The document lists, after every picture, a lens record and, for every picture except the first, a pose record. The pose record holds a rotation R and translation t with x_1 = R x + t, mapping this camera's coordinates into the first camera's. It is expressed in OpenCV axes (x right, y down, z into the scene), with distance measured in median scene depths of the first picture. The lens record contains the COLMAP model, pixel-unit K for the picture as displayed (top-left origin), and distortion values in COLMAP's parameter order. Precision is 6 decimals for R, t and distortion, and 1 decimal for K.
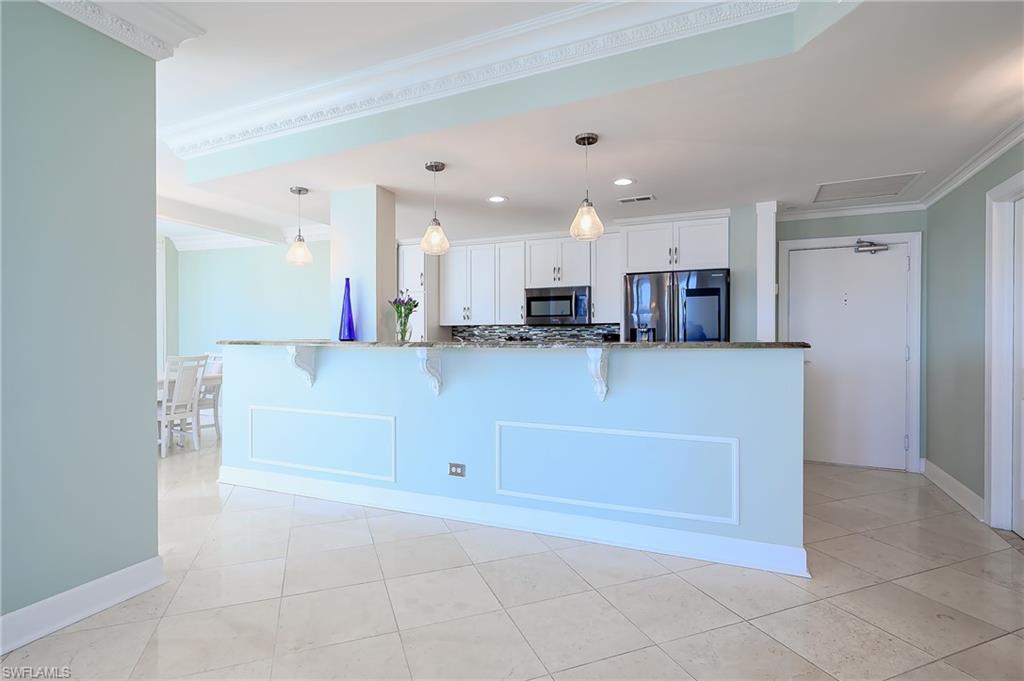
lens RADIAL K [[499.9, 0, 512.0], [0, 499.9, 340.5], [0, 0, 1]] dist [-0.000496, 0.000109]
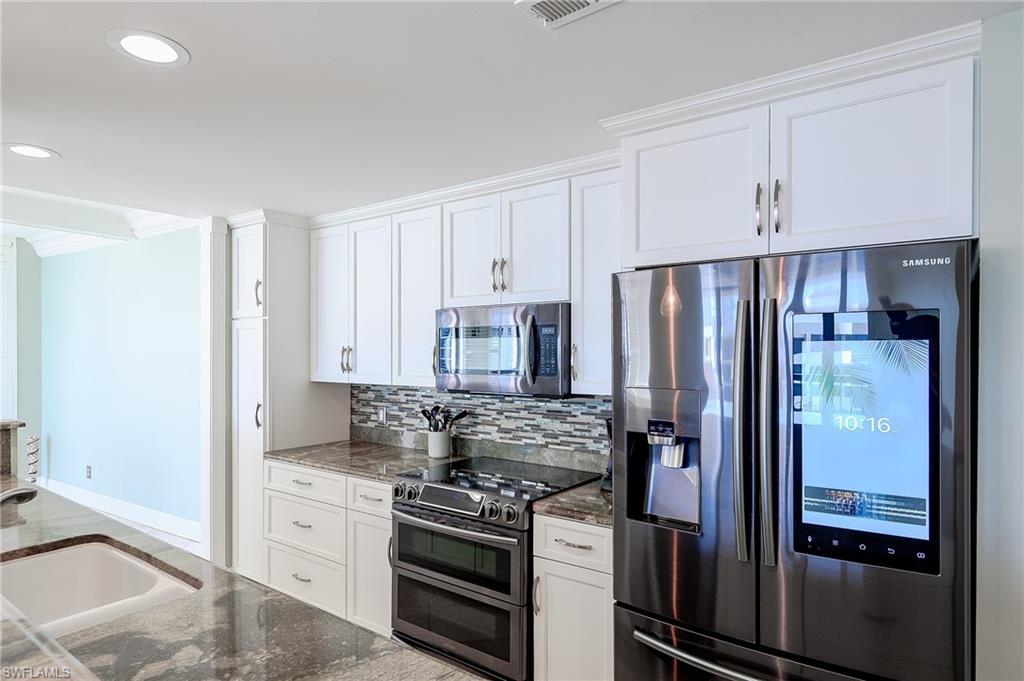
lens RADIAL K [[572.3, 0, 511.4], [0, 572.3, 352.4], [0, 0, 1]] dist [0.000465, -0.000166]
pose [[0.973462, 0.003076, -0.228829, 0.246272], [-0.003856, 0.999988, -0.002962, -0.075389], [0.228818, 0.003766, 0.973462, 0.606697]]
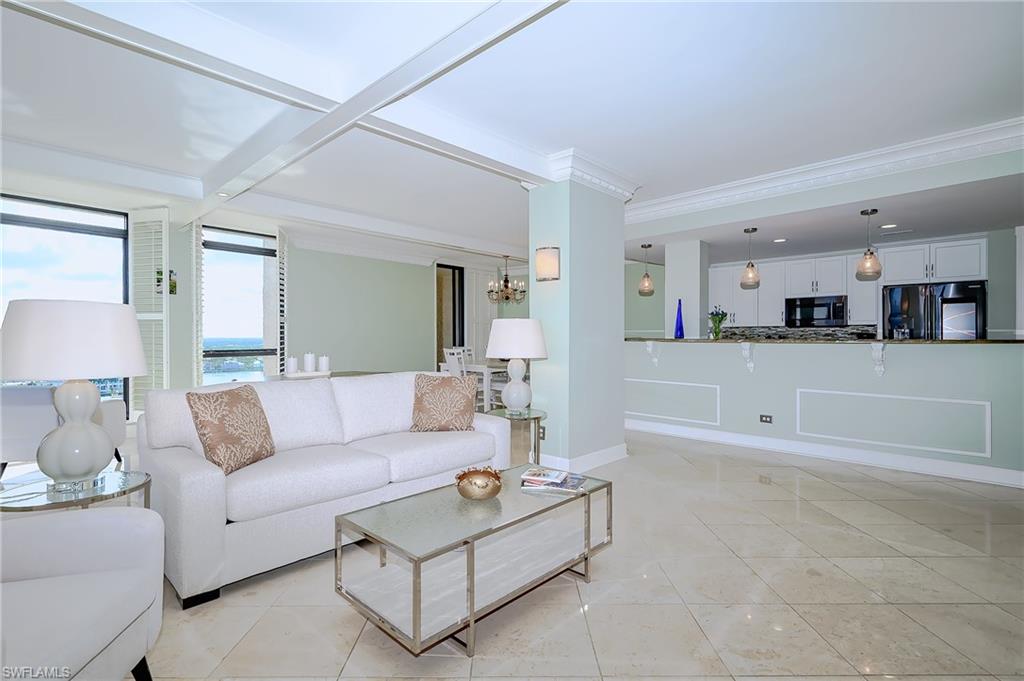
lens RADIAL K [[486.9, 0, 512.0], [0, 486.9, 340.5], [0, 0, 1]] dist [0.001799, 0.000310]
pose [[0.932722, 0.002043, -0.360590, -0.214313], [-0.000339, 0.999988, 0.004789, -0.000186], [0.360596, -0.004345, 0.932712, -0.522401]]
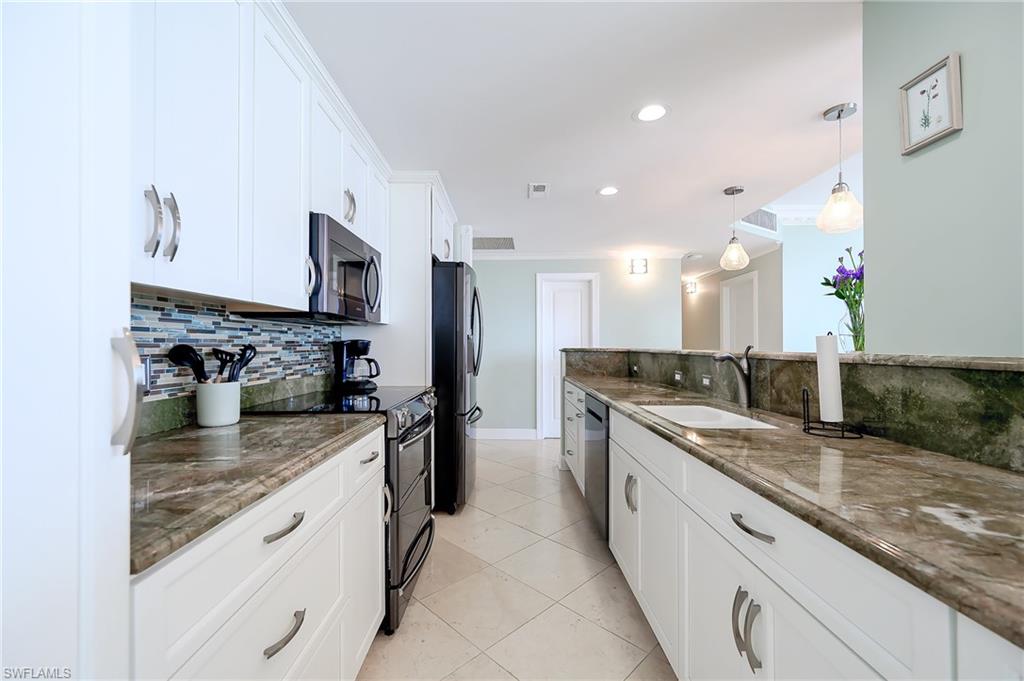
lens RADIAL K [[418.6, 0, 512.0], [0, 418.6, 340.5], [0, 0, 1]] dist [-0.000838, -0.000148]
pose [[-0.393442, 0.011161, 0.919282, -0.359656], [0.005740, 0.999937, -0.009683, -0.009894], [-0.919332, 0.001467, -0.393481, 1.175401]]
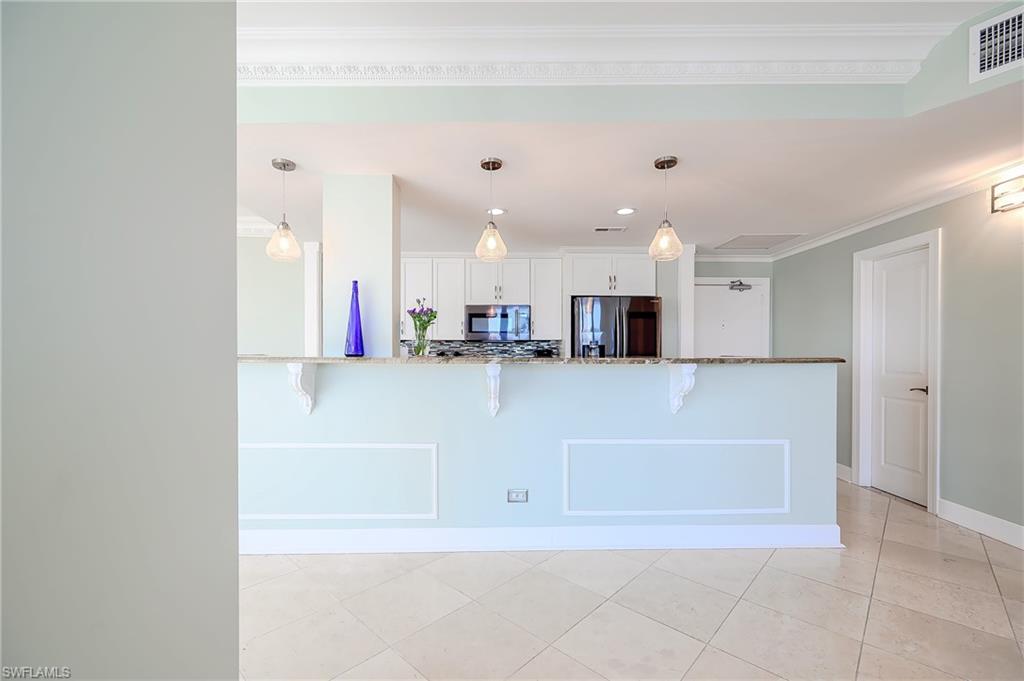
lens RADIAL K [[432.6, 0, 502.7], [0, 432.6, 355.1], [0, 0, 1]] dist [0.000717, -0.000368]
pose [[0.908568, 0.001239, 0.417734, -0.325936], [-0.000885, 0.999999, -0.001043, -0.000756], [-0.417735, 0.000578, 0.908569, 0.197174]]
